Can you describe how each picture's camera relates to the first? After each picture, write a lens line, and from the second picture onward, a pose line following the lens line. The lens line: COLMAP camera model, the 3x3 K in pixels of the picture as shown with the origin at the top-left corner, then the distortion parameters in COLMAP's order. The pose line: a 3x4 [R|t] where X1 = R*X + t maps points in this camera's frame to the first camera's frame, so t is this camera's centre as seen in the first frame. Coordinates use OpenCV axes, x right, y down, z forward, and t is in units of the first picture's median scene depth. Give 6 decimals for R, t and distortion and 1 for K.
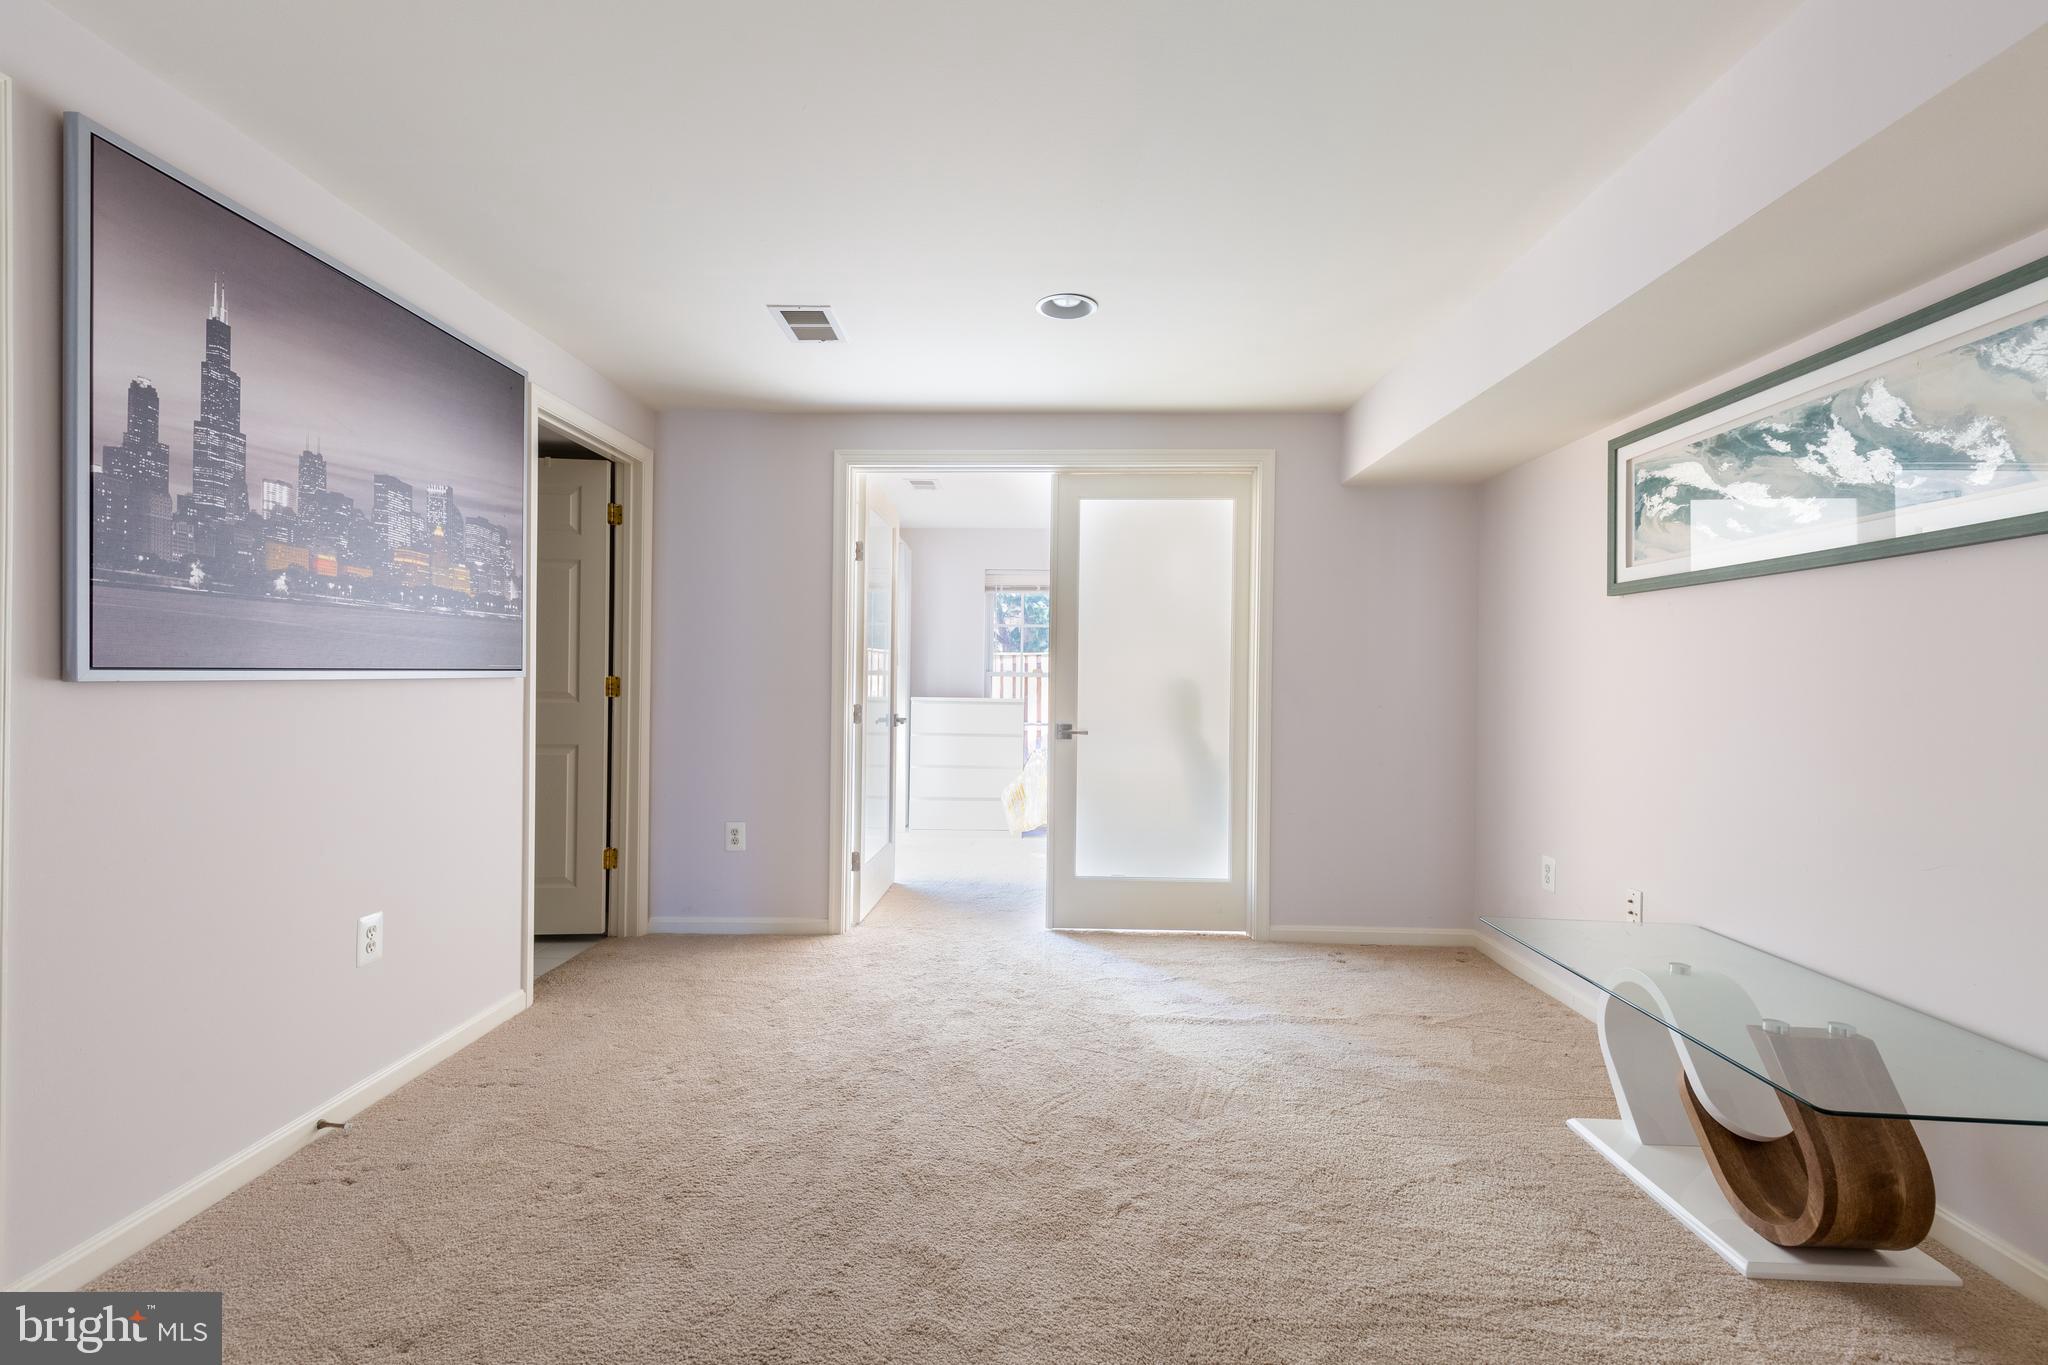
lens RADIAL K [[918.9, 0, 1026.6], [0, 918.9, 687.9], [0, 0, 1]] dist [0.007983, -0.002585]
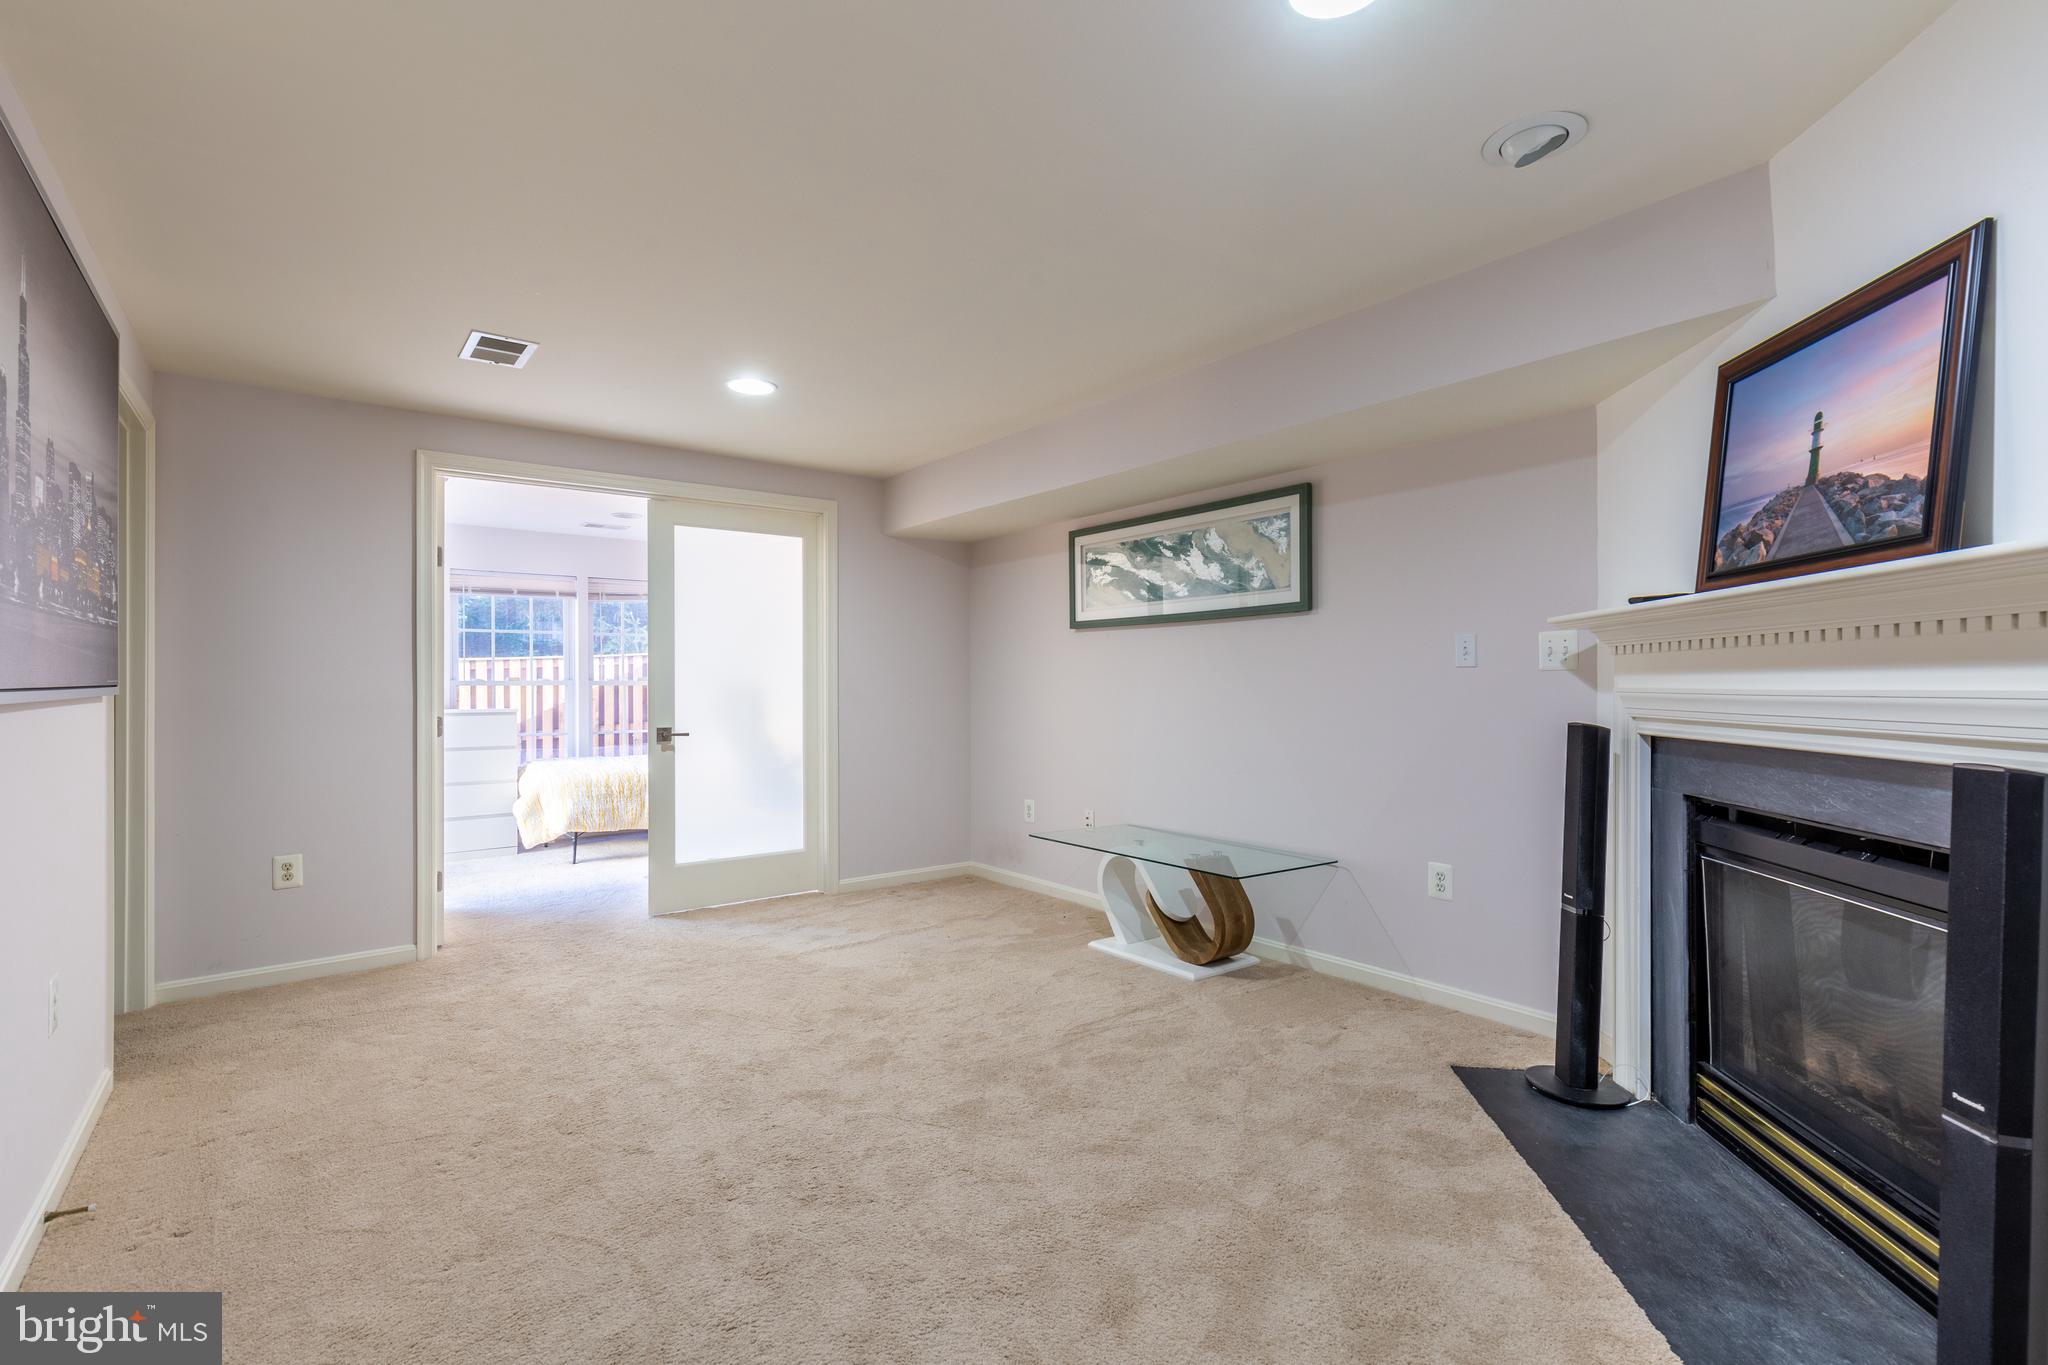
lens RADIAL K [[918.9, 0, 1033.4], [0, 918.9, 688.3], [0, 0, 1]] dist [0.007983, -0.002585]
pose [[0.771664, -0.017342, 0.635793, -0.502925], [0.019558, 0.999802, 0.003533, -0.004328], [-0.635729, 0.009708, 0.771851, -0.215319]]
